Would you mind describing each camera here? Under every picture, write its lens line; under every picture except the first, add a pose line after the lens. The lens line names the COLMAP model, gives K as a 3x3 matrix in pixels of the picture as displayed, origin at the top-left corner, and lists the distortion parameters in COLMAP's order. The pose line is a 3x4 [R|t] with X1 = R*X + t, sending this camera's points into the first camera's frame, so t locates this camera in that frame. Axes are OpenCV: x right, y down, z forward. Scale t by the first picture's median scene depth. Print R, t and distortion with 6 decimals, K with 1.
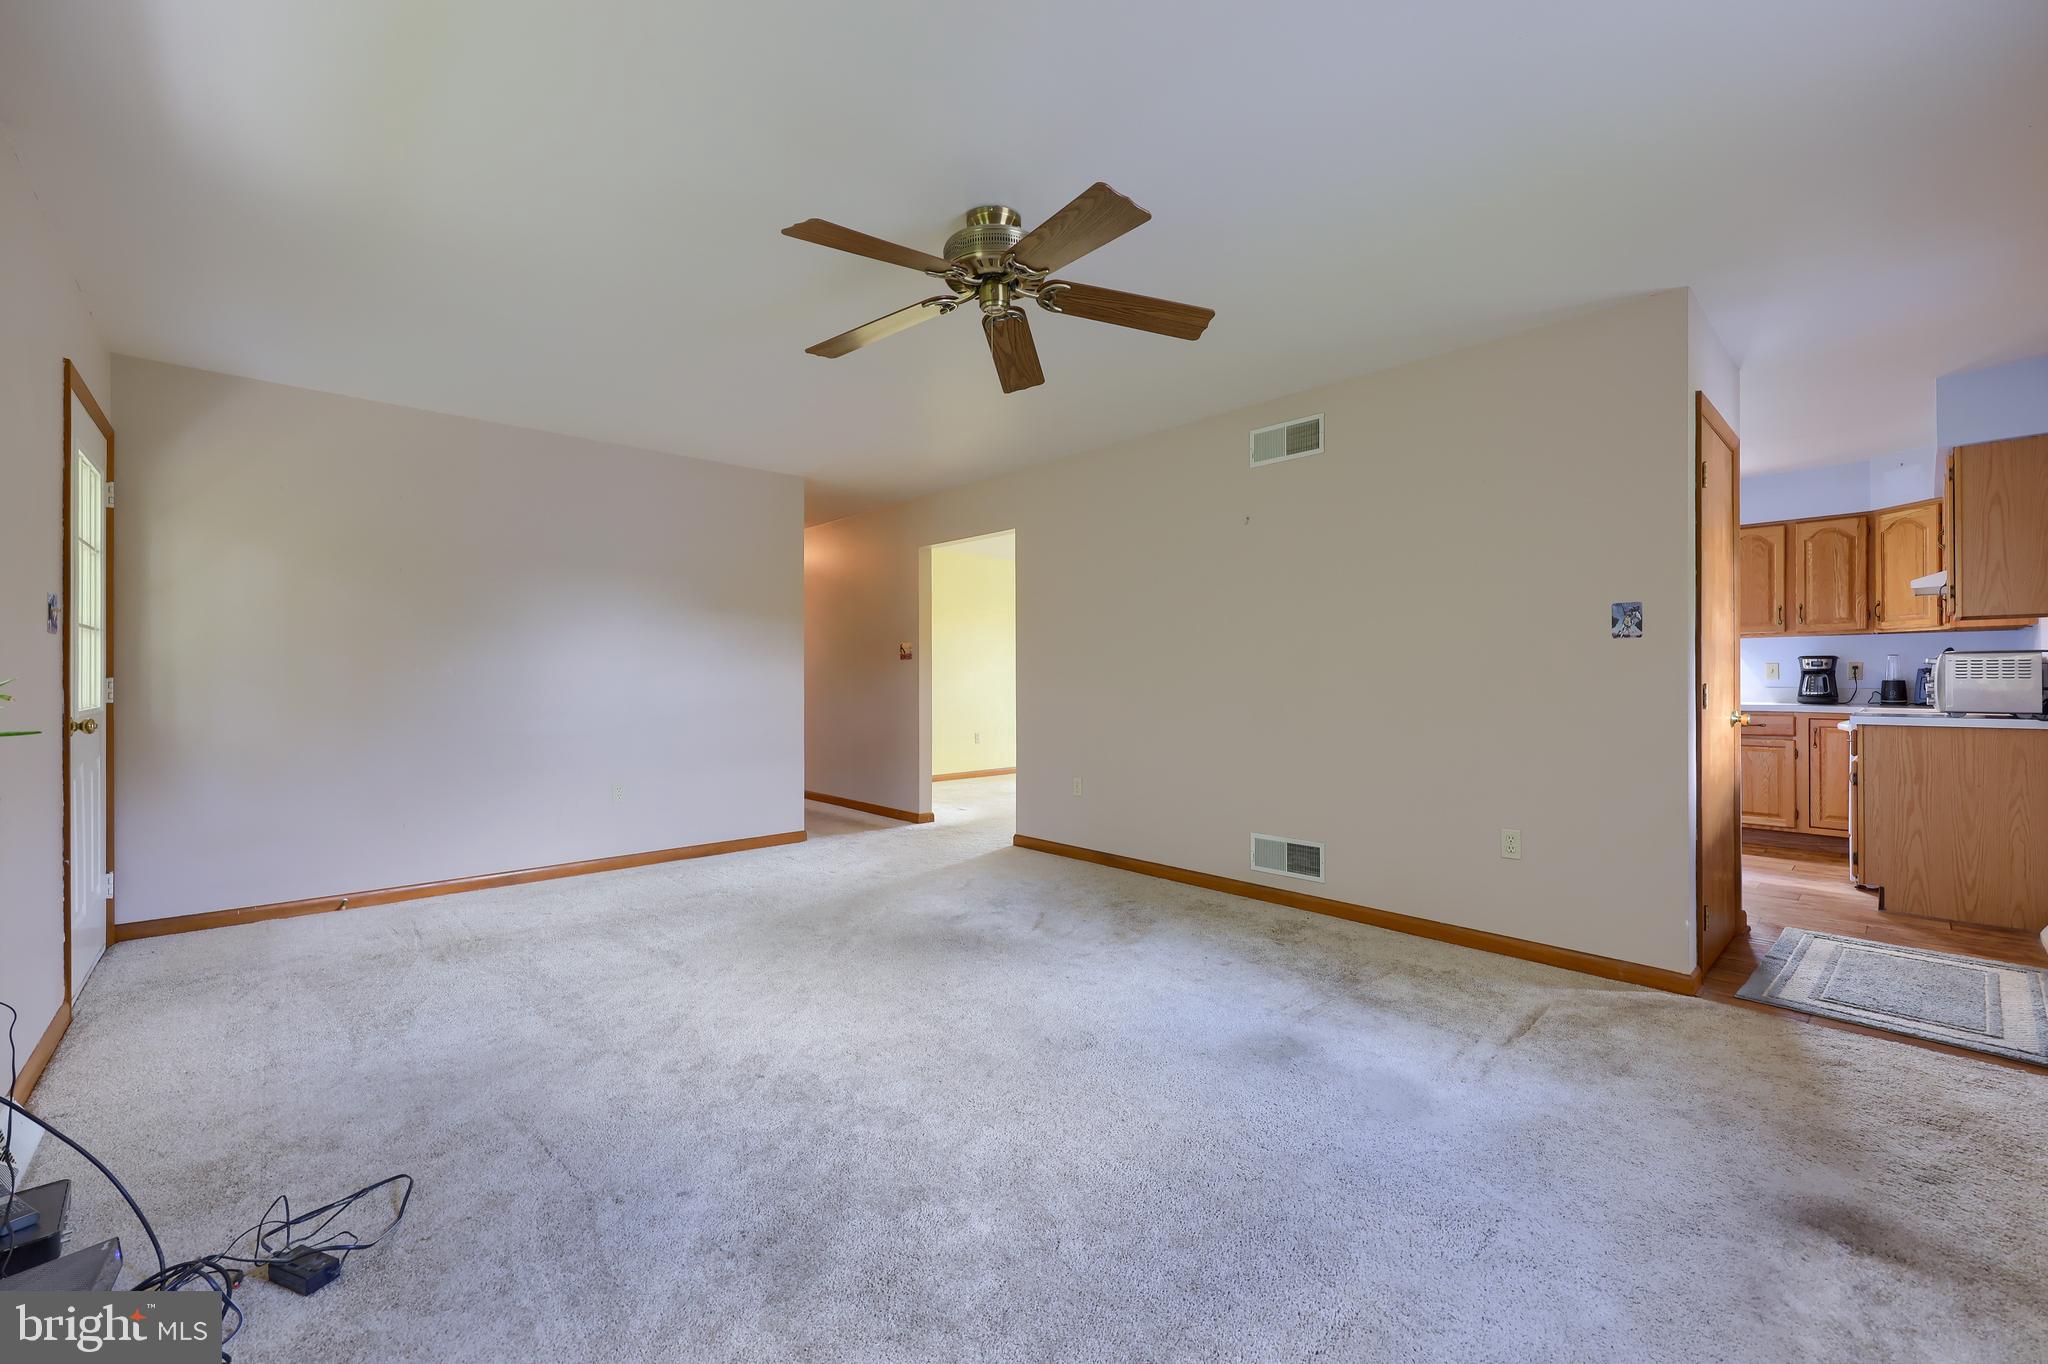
lens RADIAL K [[826.8, 0, 1010.4], [0, 826.8, 675.8], [0, 0, 1]] dist [-0.000337, 0.000053]
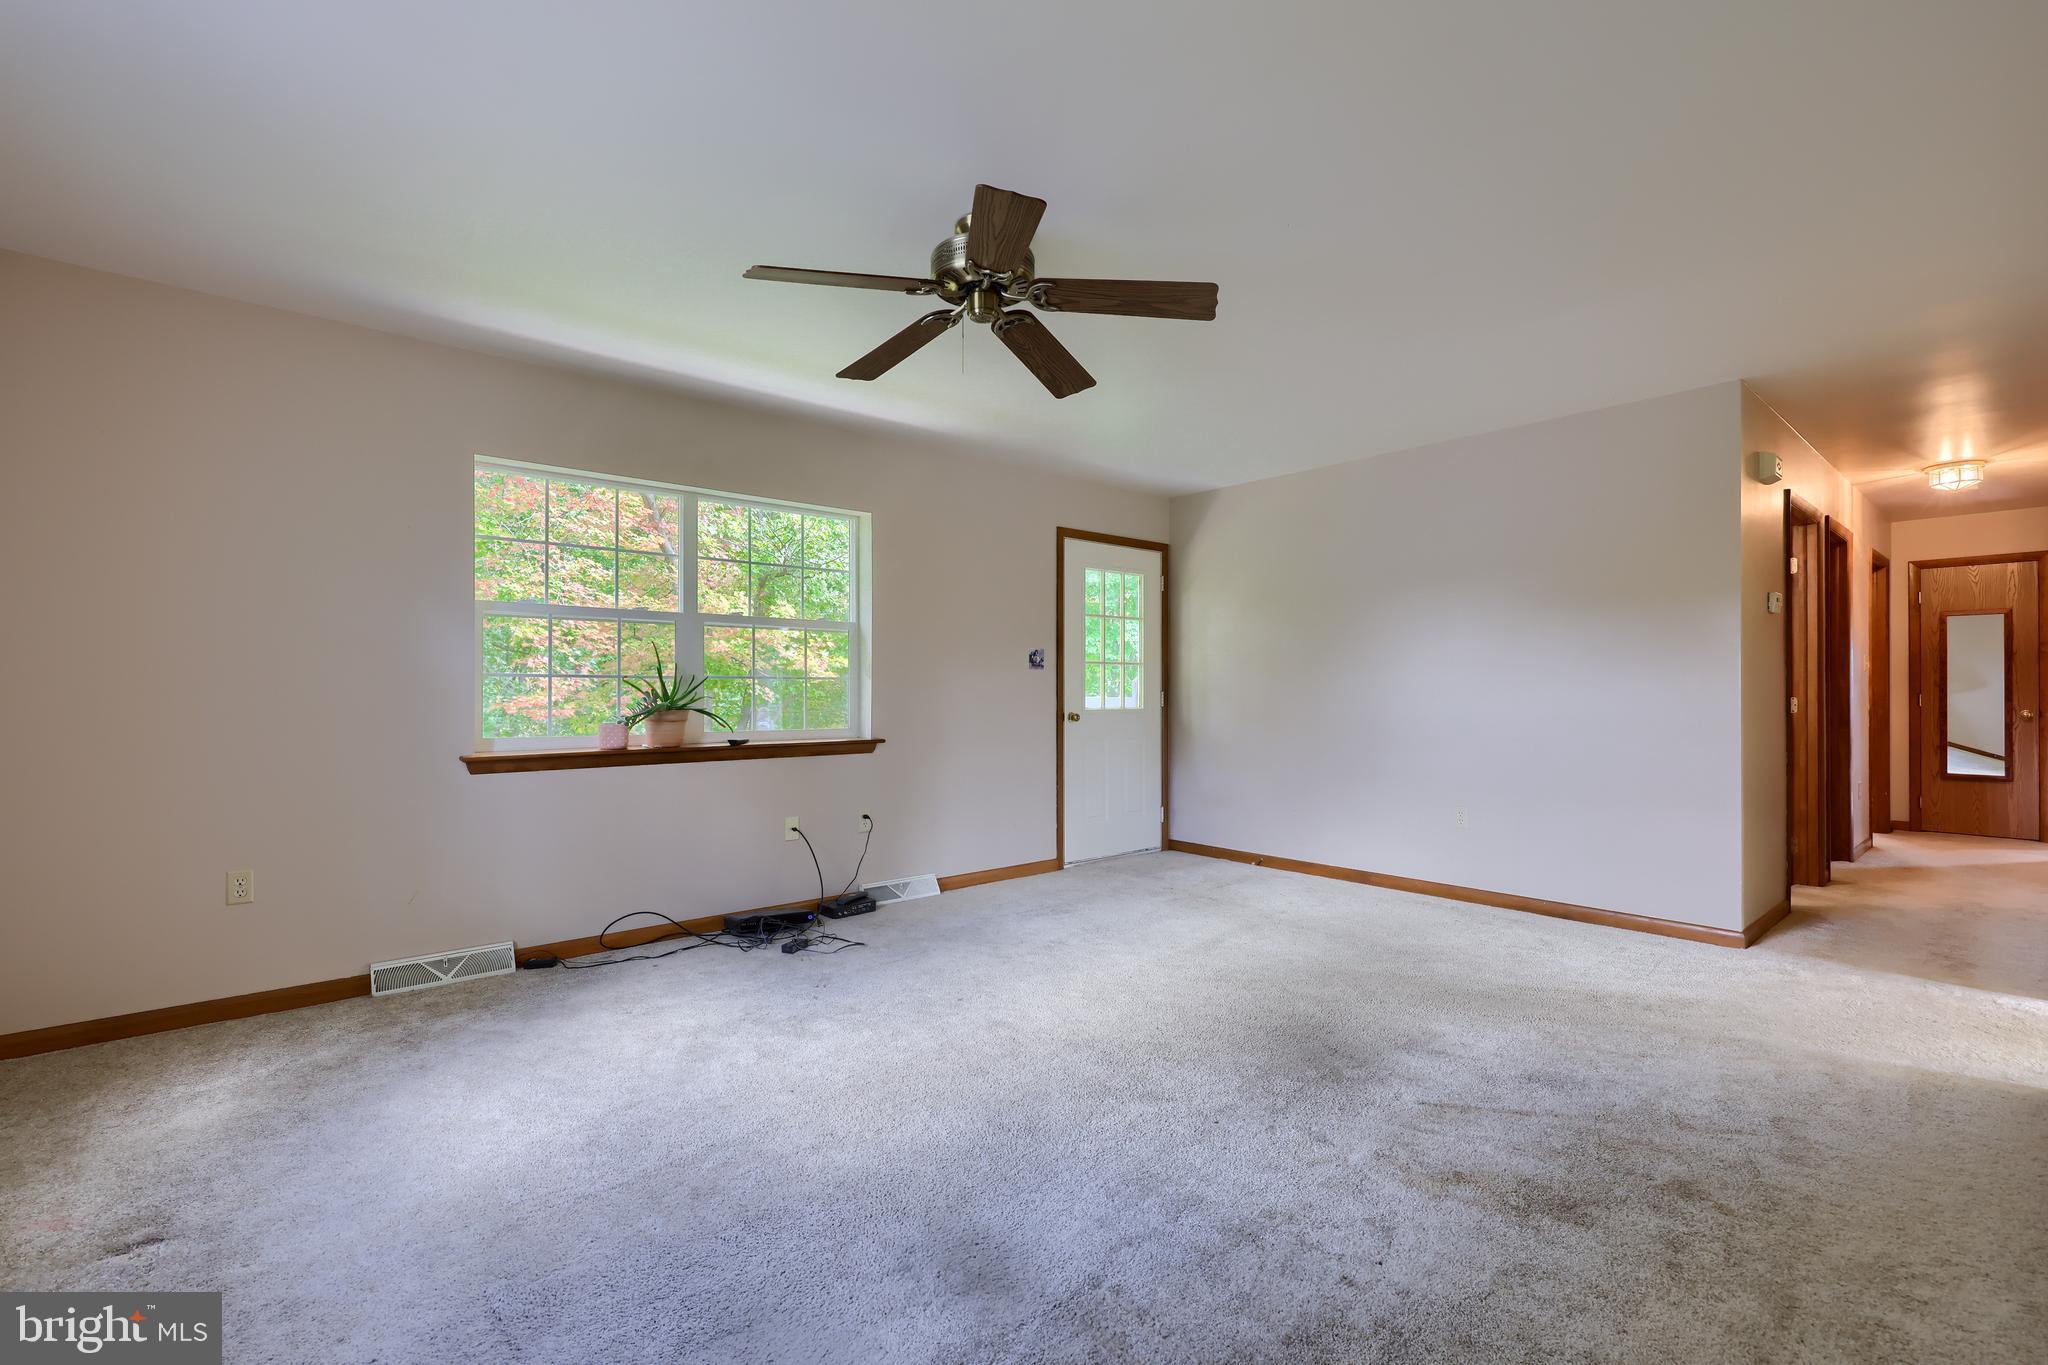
lens RADIAL K [[892.5, 0, 1024.0], [0, 892.5, 682.5], [0, 0, 1]] dist [-0.000585, -0.000043]
pose [[-0.033834, -0.010590, -0.999371, 0.701916], [0.004888, 0.999930, -0.010762, 0.003654], [0.999416, -0.005249, -0.033780, 0.739059]]
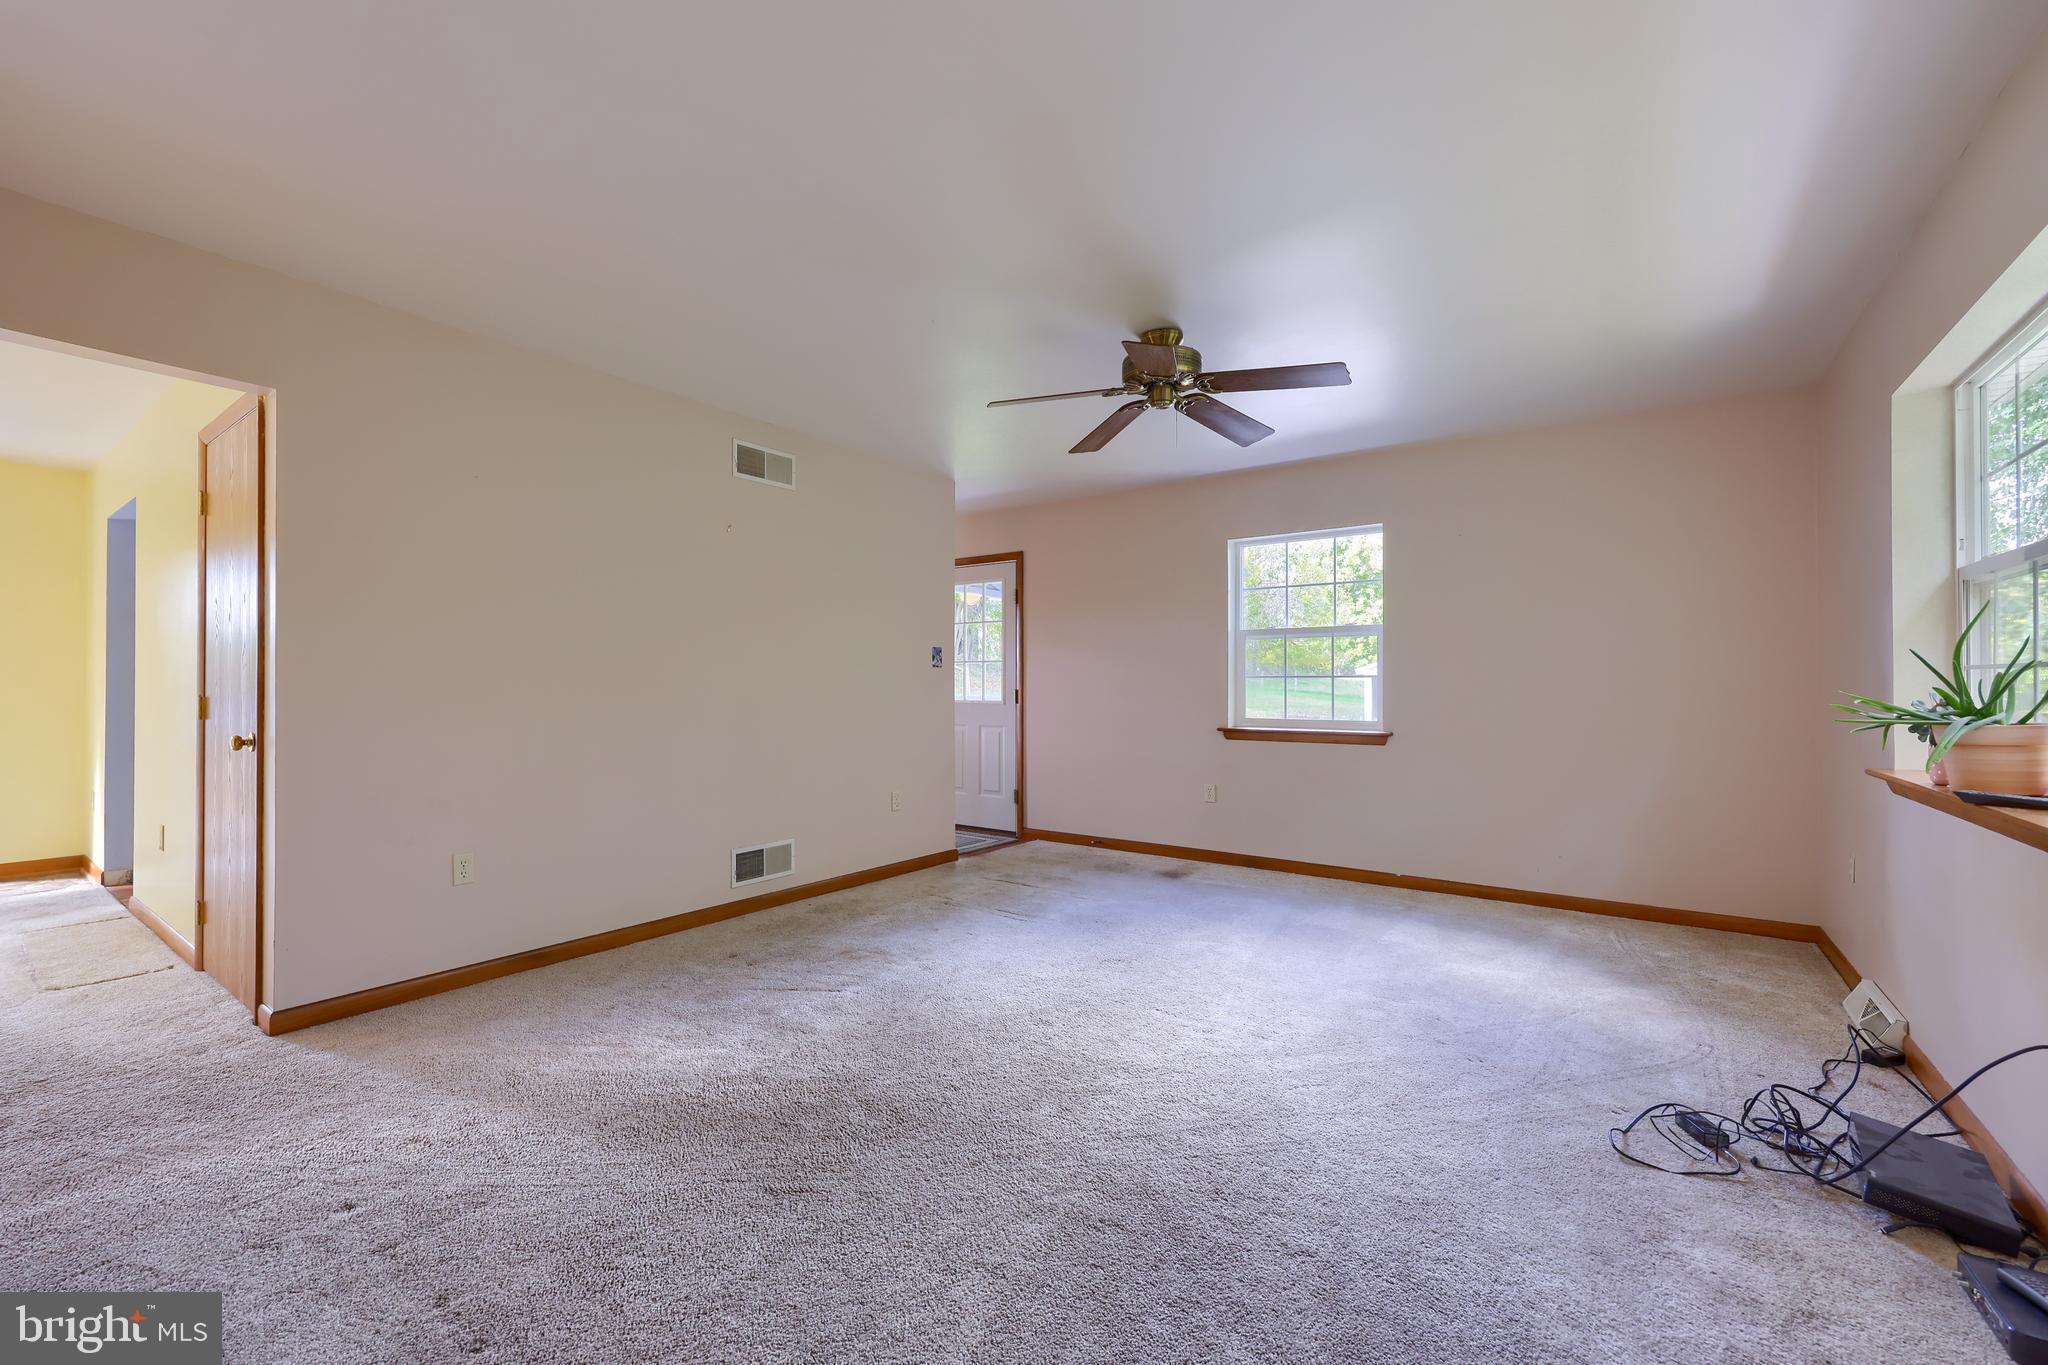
lens RADIAL K [[826.8, 0, 1010.4], [0, 826.8, 676.3], [0, 0, 1]] dist [-0.000337, 0.000053]
pose [[-0.205682, 0.009194, 0.978576, -0.849346], [-0.003286, 0.999944, -0.010085, -0.007999], [-0.978613, -0.005290, -0.205640, 1.022416]]
